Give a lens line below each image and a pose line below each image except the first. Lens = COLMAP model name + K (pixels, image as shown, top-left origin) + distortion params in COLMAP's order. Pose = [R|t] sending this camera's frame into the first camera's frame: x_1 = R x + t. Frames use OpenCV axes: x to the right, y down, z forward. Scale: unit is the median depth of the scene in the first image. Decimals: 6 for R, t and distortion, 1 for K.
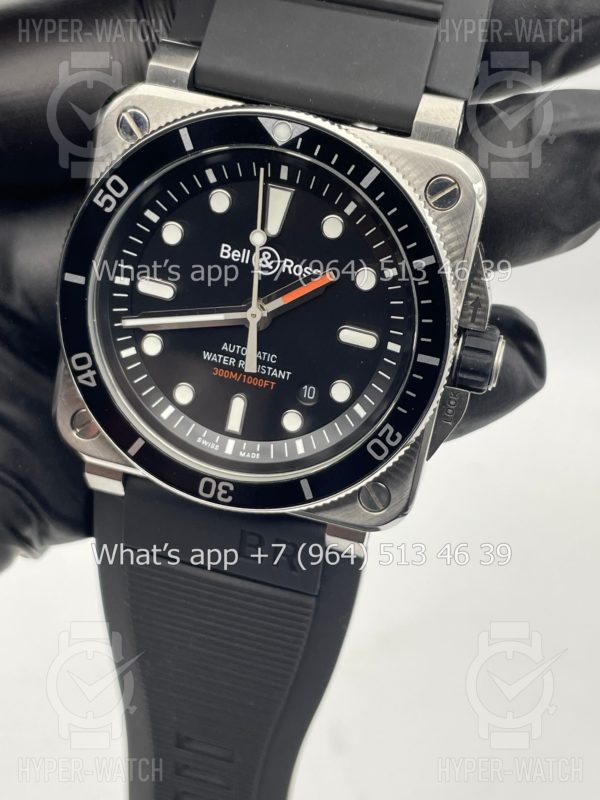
lens RADIAL K [[1194.6, 0, 300.0], [0, 1194.6, 400.0], [0, 0, 1]] dist [0.114195, 0.018783]
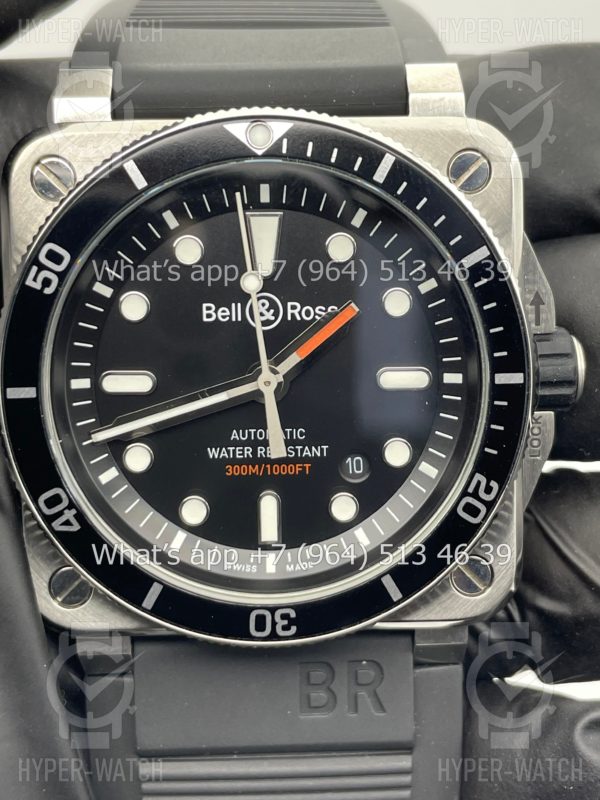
lens RADIAL K [[1194.6, 0, 300.0], [0, 1194.6, 400.0], [0, 0, 1]] dist [0.114195, 0.018783]
pose [[0.952357, -0.237389, 0.191476, -0.167111], [0.259775, 0.960323, -0.101469, 0.022526], [-0.159791, 0.146376, 0.976238, 0.252733]]
